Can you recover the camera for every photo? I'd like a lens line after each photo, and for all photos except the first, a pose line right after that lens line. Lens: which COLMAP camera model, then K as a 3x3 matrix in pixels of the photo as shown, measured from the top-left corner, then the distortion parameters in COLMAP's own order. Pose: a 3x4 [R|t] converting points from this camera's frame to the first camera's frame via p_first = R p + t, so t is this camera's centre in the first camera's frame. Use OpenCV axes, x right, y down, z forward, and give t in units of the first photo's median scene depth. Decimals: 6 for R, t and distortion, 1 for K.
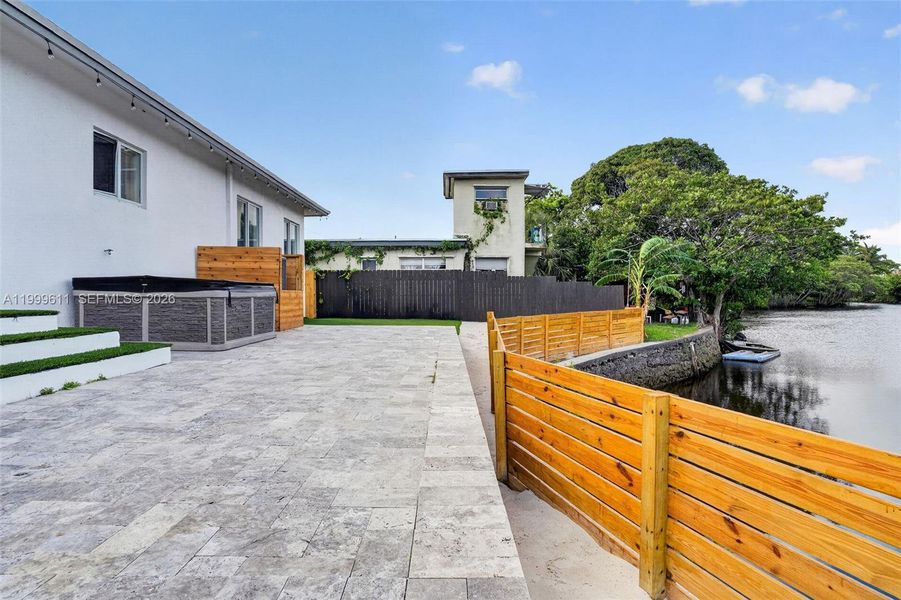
lens RADIAL K [[441.9, 0, 447.3], [0, 441.9, 301.0], [0, 0, 1]] dist [-0.037745, 0.010981]
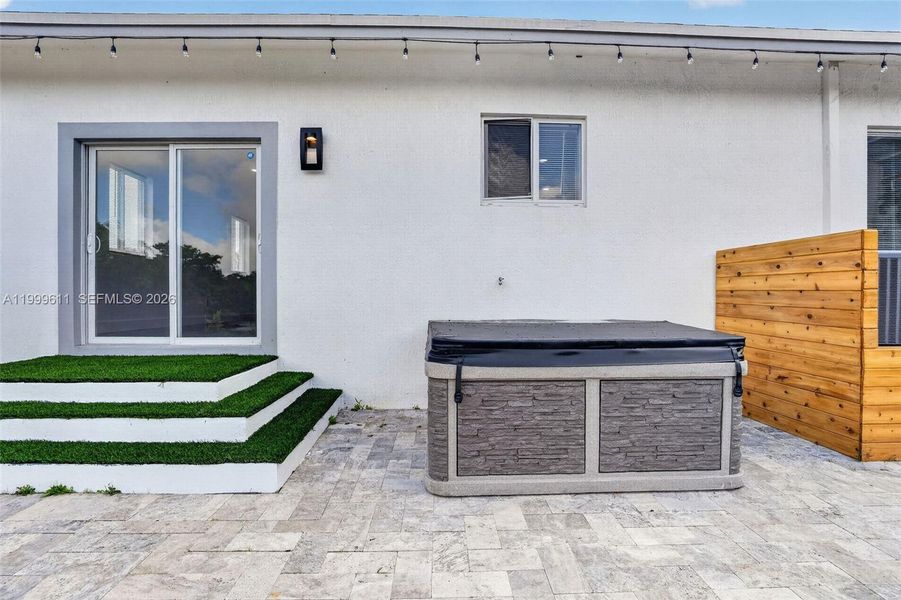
lens RADIAL K [[441.9, 0, 460.4], [0, 441.9, 311.0], [0, 0, 1]] dist [-0.037745, 0.010981]
pose [[0.039443, 0.023148, -0.998954, -0.023934], [-0.017833, 0.999589, 0.022459, -0.032380], [0.999063, 0.016929, 0.039840, 0.370092]]
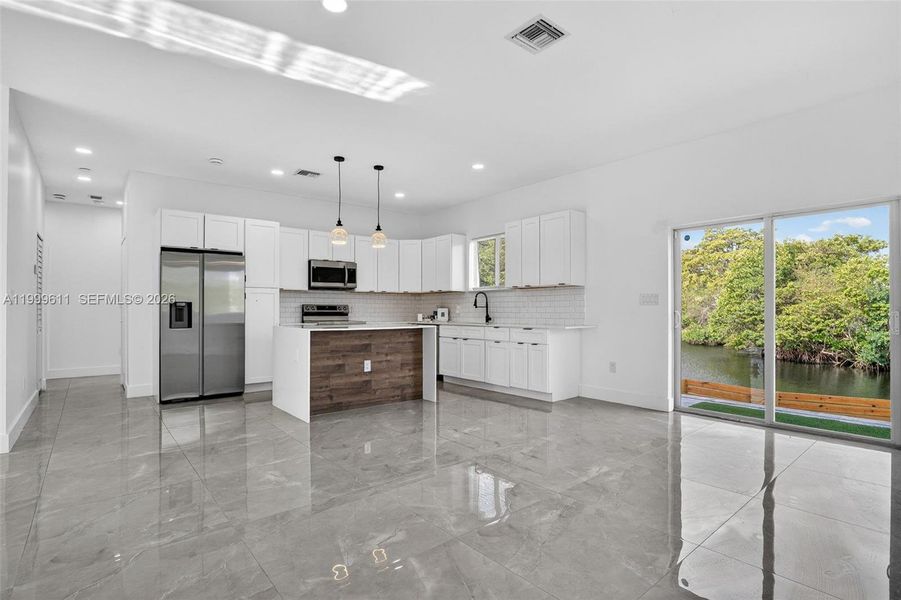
lens RADIAL K [[441.9, 0, 447.2], [0, 441.9, 307.9], [0, 0, 1]] dist [-0.037745, 0.010981]
pose [[0.779582, 0.004891, 0.626282, -0.667983], [0.010357, 0.999732, -0.020700, -0.073007], [-0.626215, 0.022624, 0.779322, 0.098480]]
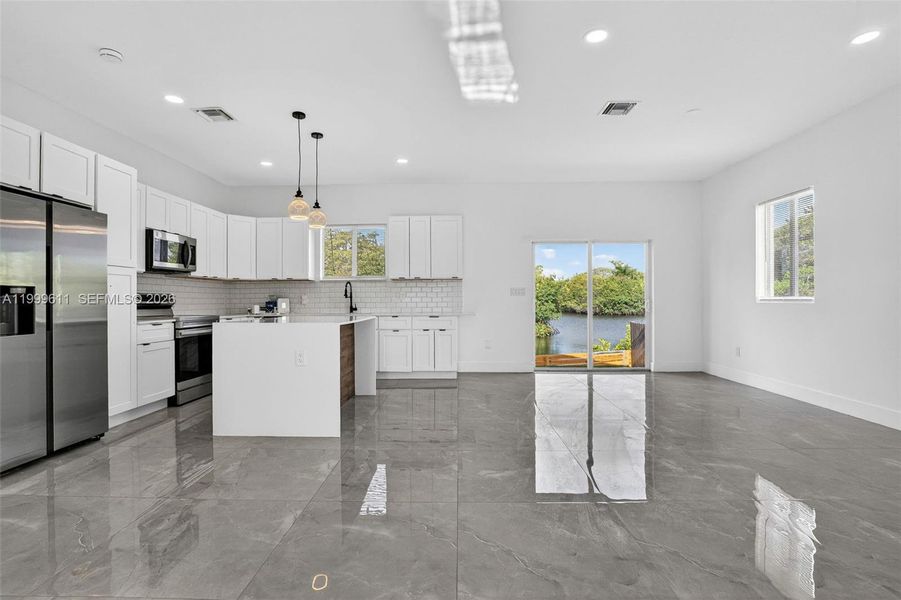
lens RADIAL K [[441.9, 0, 451.1], [0, 441.9, 294.7], [0, 0, 1]] dist [-0.037745, 0.010981]
pose [[0.029712, 0.013875, 0.999462, -0.795542], [0.023769, 0.999611, -0.014583, -0.076458], [-0.999276, 0.024189, 0.029370, 0.315013]]
